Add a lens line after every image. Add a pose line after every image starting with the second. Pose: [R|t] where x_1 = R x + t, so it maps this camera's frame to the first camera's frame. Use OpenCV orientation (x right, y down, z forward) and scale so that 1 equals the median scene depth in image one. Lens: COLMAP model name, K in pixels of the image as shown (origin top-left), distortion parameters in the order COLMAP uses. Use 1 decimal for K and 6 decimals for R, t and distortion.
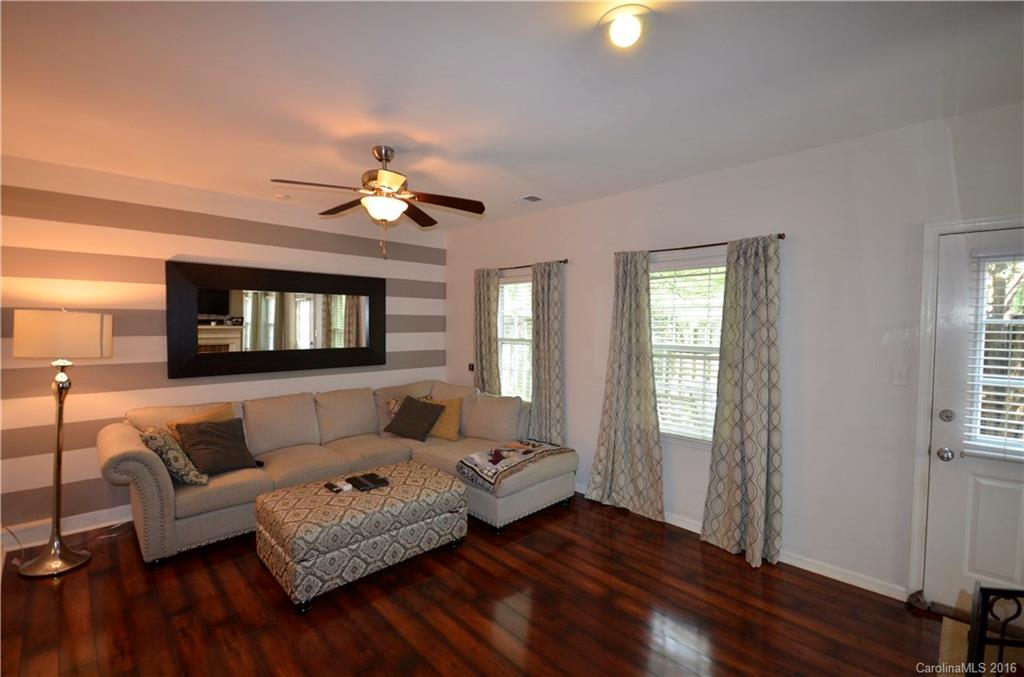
lens RADIAL K [[448.8, 0, 514.1], [0, 448.8, 335.4], [0, 0, 1]] dist [-0.000043, 0.000239]
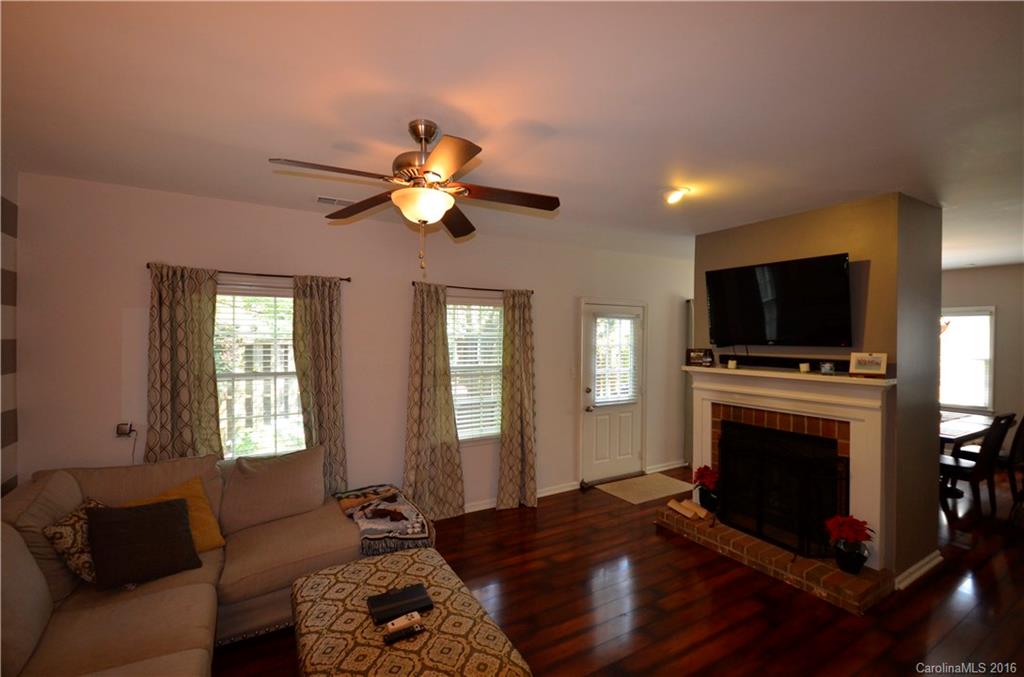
lens RADIAL K [[448.8, 0, 515.6], [0, 448.8, 341.0], [0, 0, 1]] dist [-0.000043, 0.000239]
pose [[0.238408, -0.014583, 0.971056, -0.849756], [0.020337, 0.999743, 0.010020, -0.060035], [-0.970952, 0.017359, 0.238643, 0.611131]]
